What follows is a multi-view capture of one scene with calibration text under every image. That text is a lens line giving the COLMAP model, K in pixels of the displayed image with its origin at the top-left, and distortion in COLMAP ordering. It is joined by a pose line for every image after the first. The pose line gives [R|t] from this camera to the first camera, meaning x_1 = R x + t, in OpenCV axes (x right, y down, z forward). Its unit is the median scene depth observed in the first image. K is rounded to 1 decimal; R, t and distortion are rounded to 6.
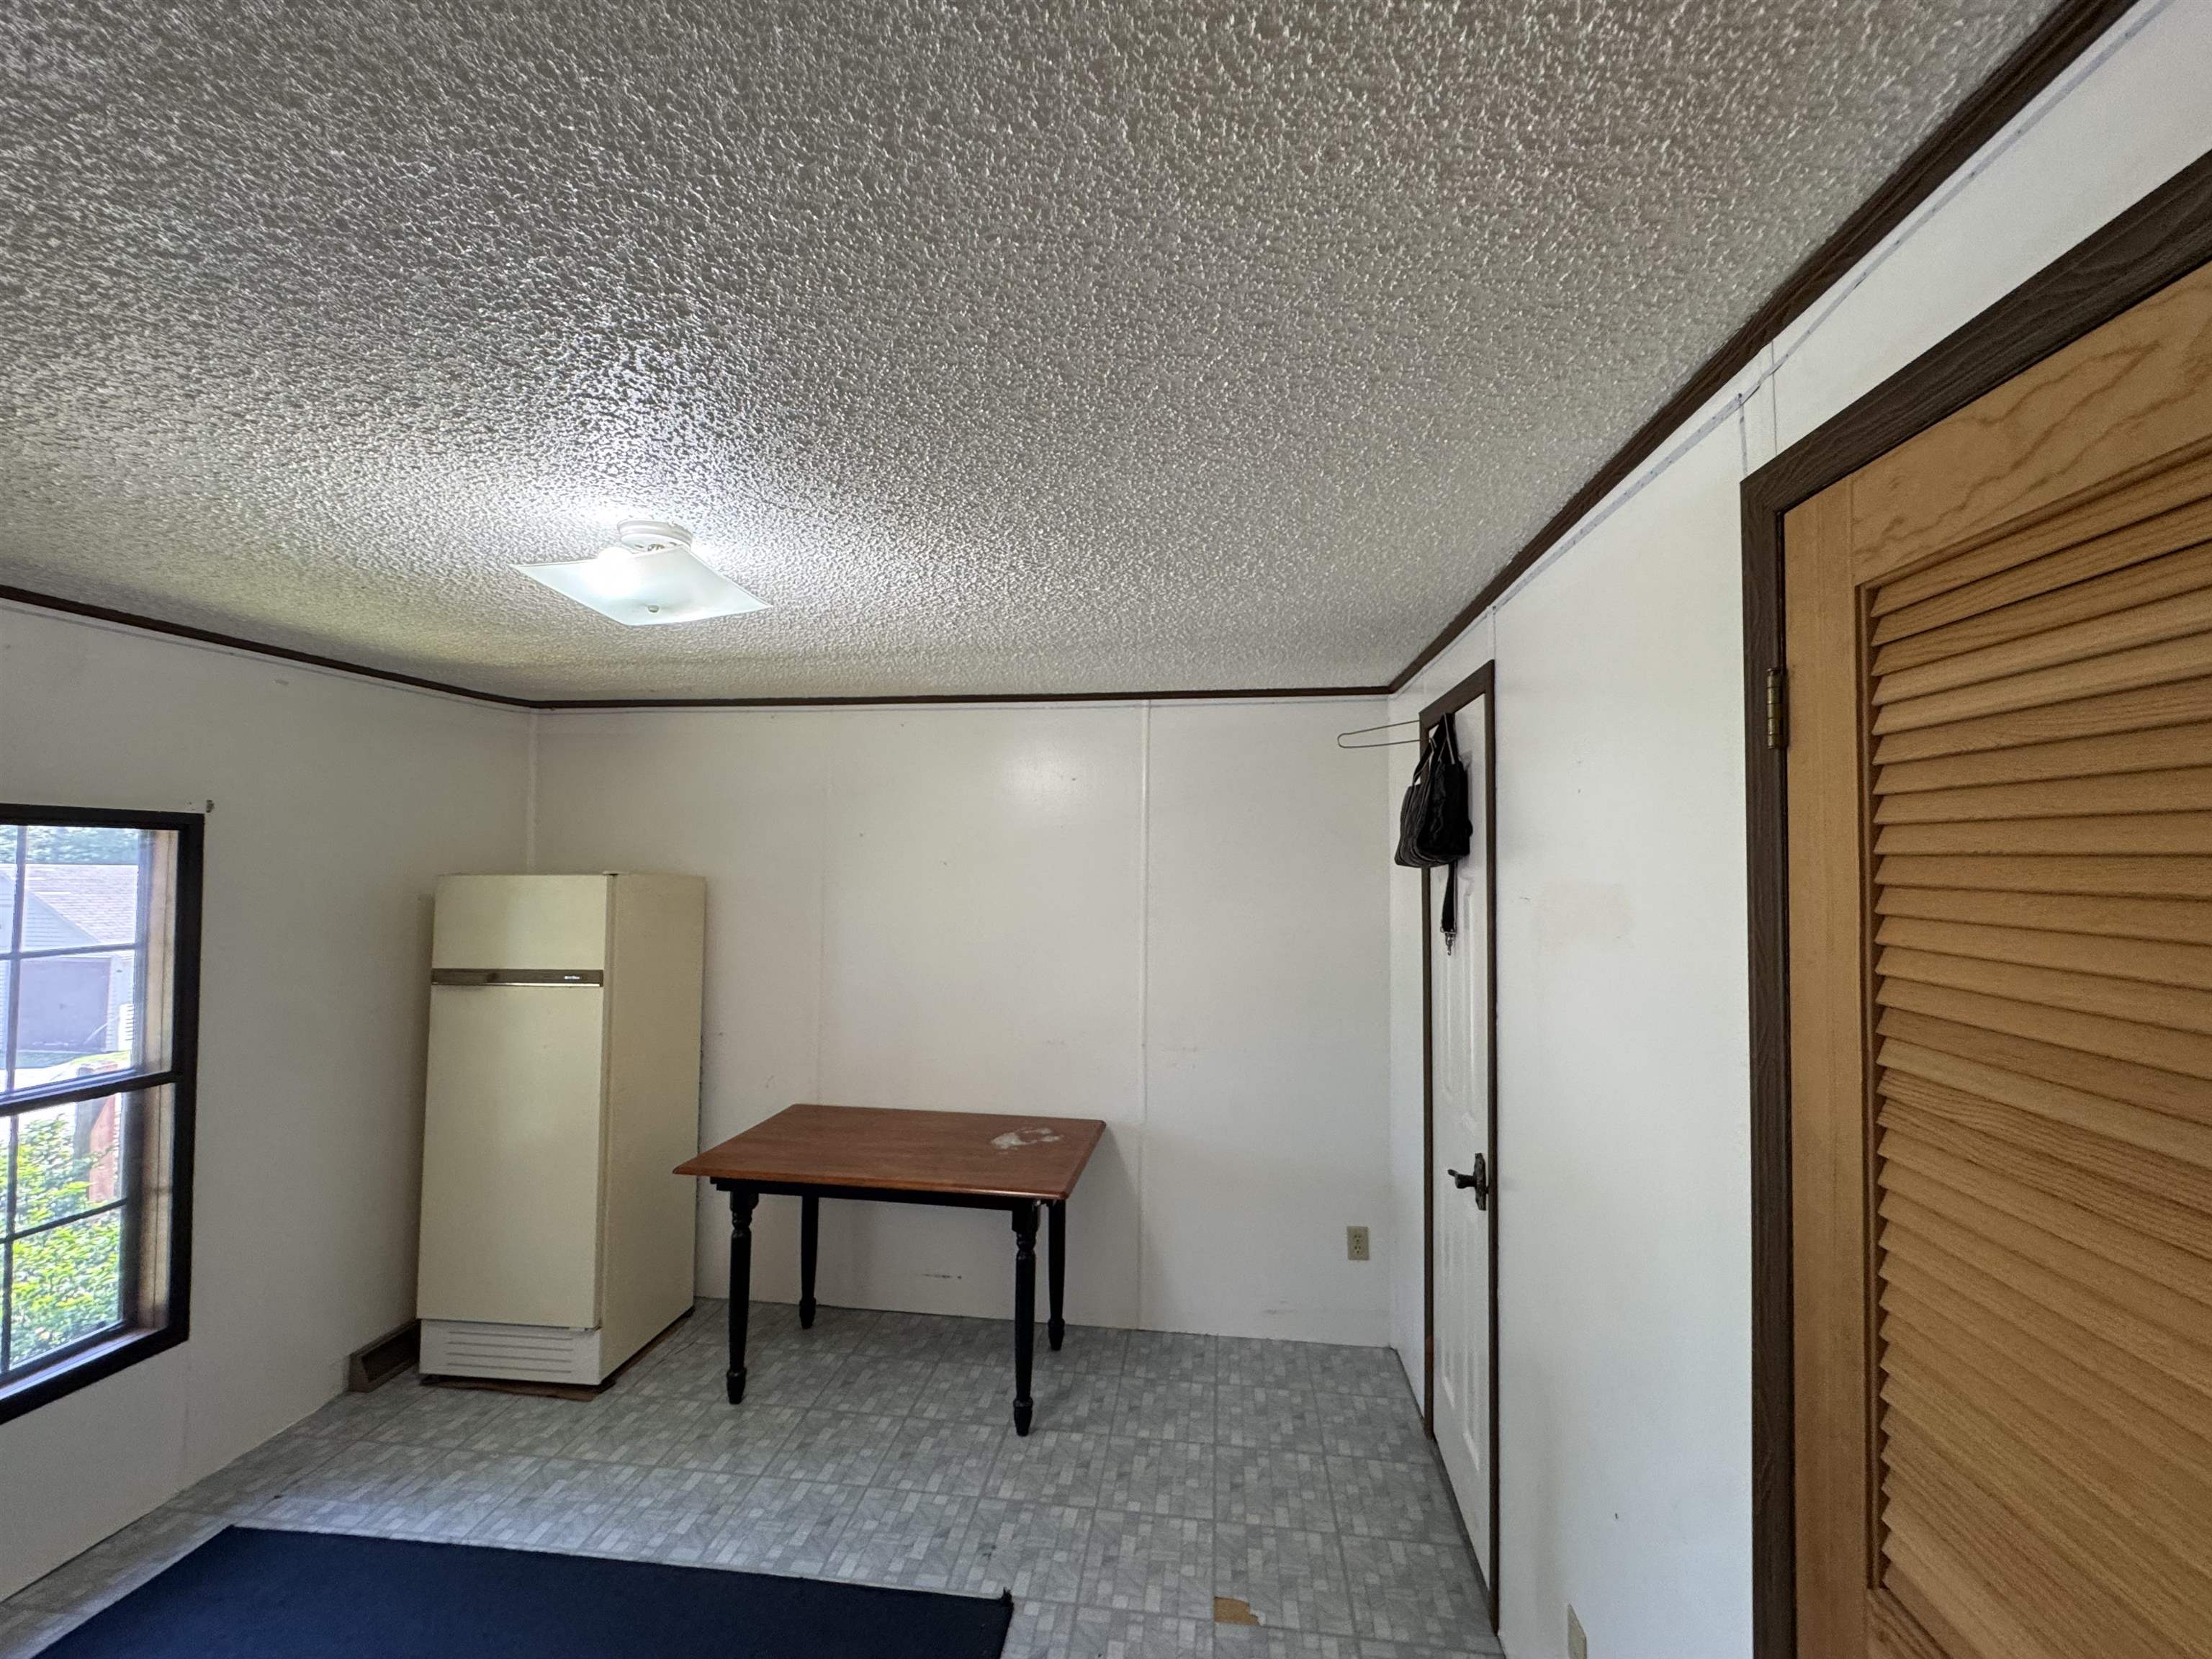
lens RADIAL K [[908.8, 0, 1104.0], [0, 908.8, 829.7], [0, 0, 1]] dist [-0.003839, 0.000017]
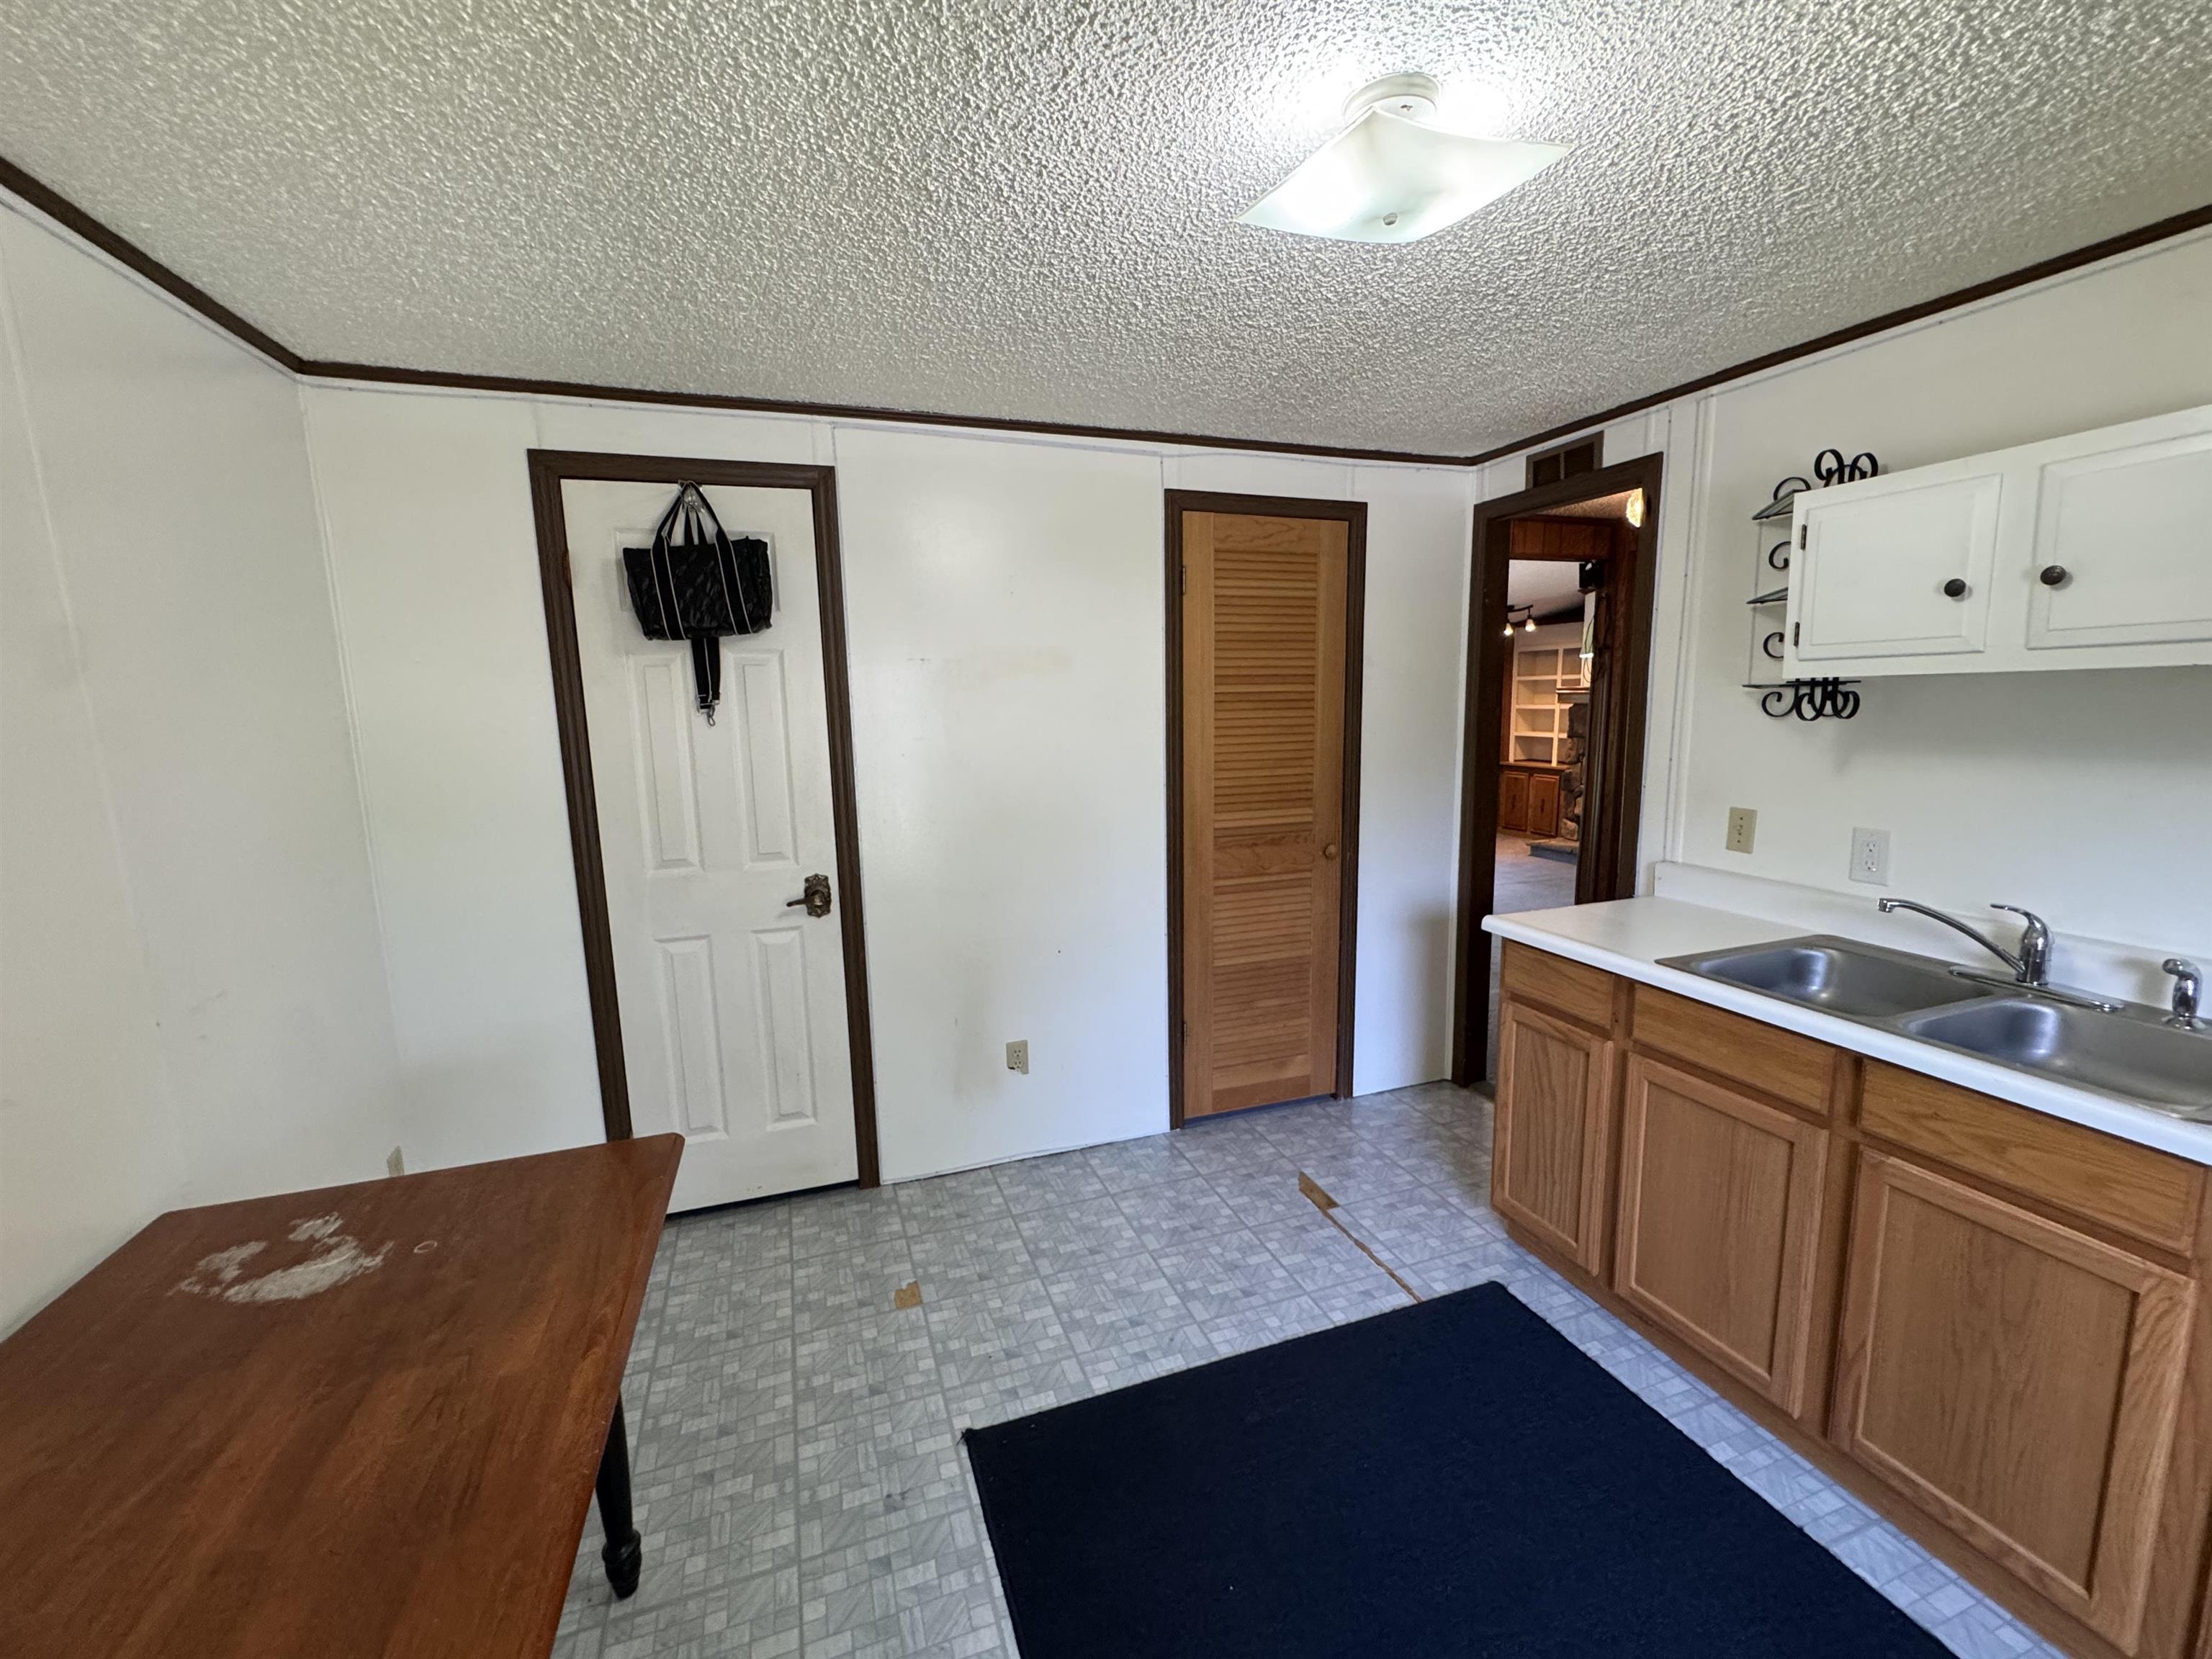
lens RADIAL K [[908.8, 0, 1104.0], [0, 908.8, 829.7], [0, 0, 1]] dist [-0.003839, 0.000017]
pose [[-0.452207, -0.132315, 0.882044, -0.761888], [-0.009054, 0.989565, 0.143802, 0.101778], [-0.891867, 0.057043, -0.448687, 1.073515]]
